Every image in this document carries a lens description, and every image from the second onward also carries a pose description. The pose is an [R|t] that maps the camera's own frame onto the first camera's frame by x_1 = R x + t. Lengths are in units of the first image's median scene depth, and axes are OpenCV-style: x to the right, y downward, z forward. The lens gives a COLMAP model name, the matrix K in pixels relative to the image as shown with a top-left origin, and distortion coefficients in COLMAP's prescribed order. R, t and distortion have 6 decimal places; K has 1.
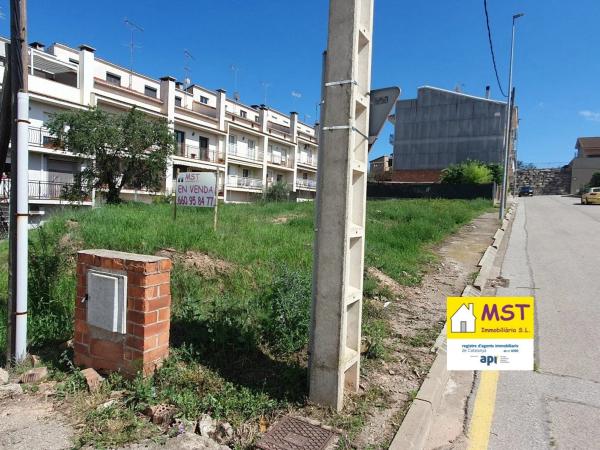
lens RADIAL K [[386.1, 0, 298.3], [0, 386.1, 227.0], [0, 0, 1]] dist [0.009576, 0.000191]
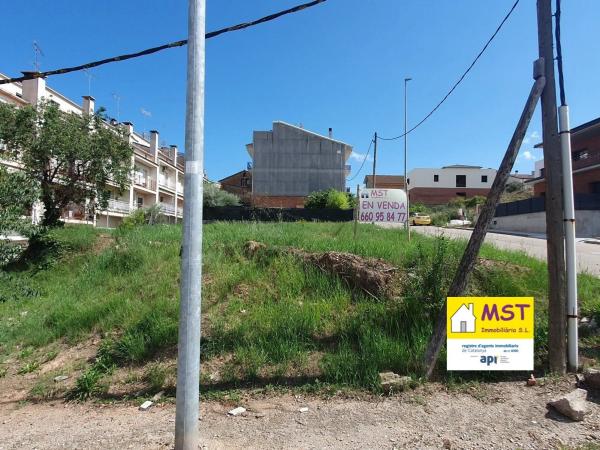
lens RADIAL K [[384.8, 0, 300.0], [0, 384.8, 225.0], [0, 0, 1]] dist [0.010812, 0.000180]
pose [[0.870246, -0.011877, 0.492474, -0.192345], [0.047965, 0.997002, -0.060714, 0.000967], [-0.490276, 0.076458, 0.868207, 0.046771]]
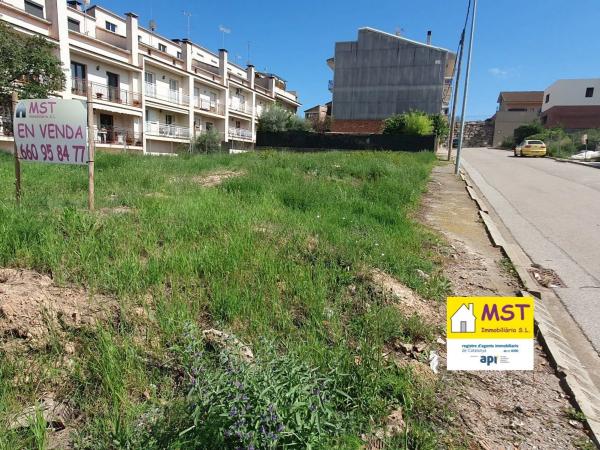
lens RADIAL K [[384.8, 0, 300.0], [0, 384.8, 225.0], [0, 0, 1]] dist [0.010812, 0.000180]
pose [[0.984390, -0.029419, 0.173528, -0.003456], [0.008638, 0.992818, 0.119318, -0.005727], [-0.175792, -0.115957, 0.977574, 0.077823]]
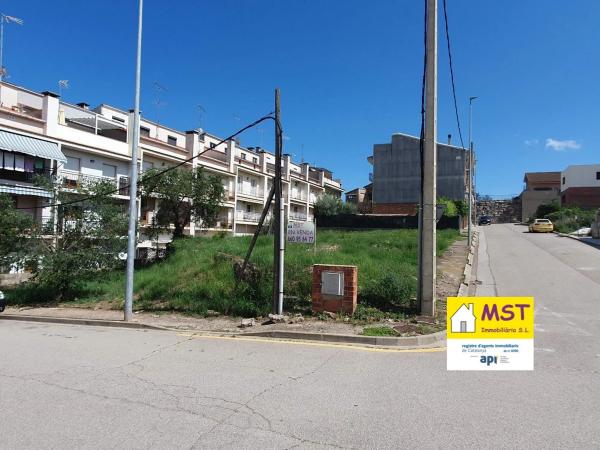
lens RADIAL K [[384.8, 0, 300.0], [0, 384.8, 225.0], [0, 0, 1]] dist [0.010812, 0.000180]
pose [[0.996368, -0.011334, 0.084400, -0.082578], [0.017913, 0.996823, -0.077602, 0.000150], [-0.083252, 0.078832, 0.993406, -0.135679]]
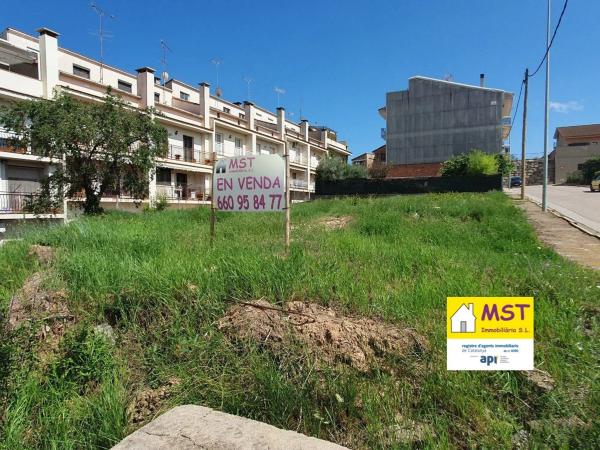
lens RADIAL K [[386.1, 0, 298.3], [0, 386.1, 227.0], [0, 0, 1]] dist [0.009576, 0.000191]
pose [[0.996911, -0.050468, 0.060175, -0.045667], [0.050785, 0.998703, -0.003746, -0.004535], [-0.059908, 0.006791, 0.998181, 0.077362]]
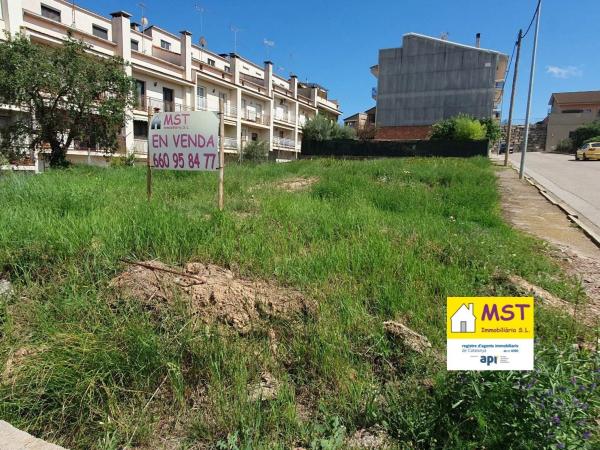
lens RADIAL K [[388.3, 0, 298.6], [0, 388.3, 223.8], [0, 0, 1]] dist [0.012714, -0.002593]
pose [[0.996347, -0.028013, 0.080676, -0.028309], [0.020660, 0.995675, 0.090576, -0.004367], [-0.082865, -0.088579, 0.992616, 0.076598]]
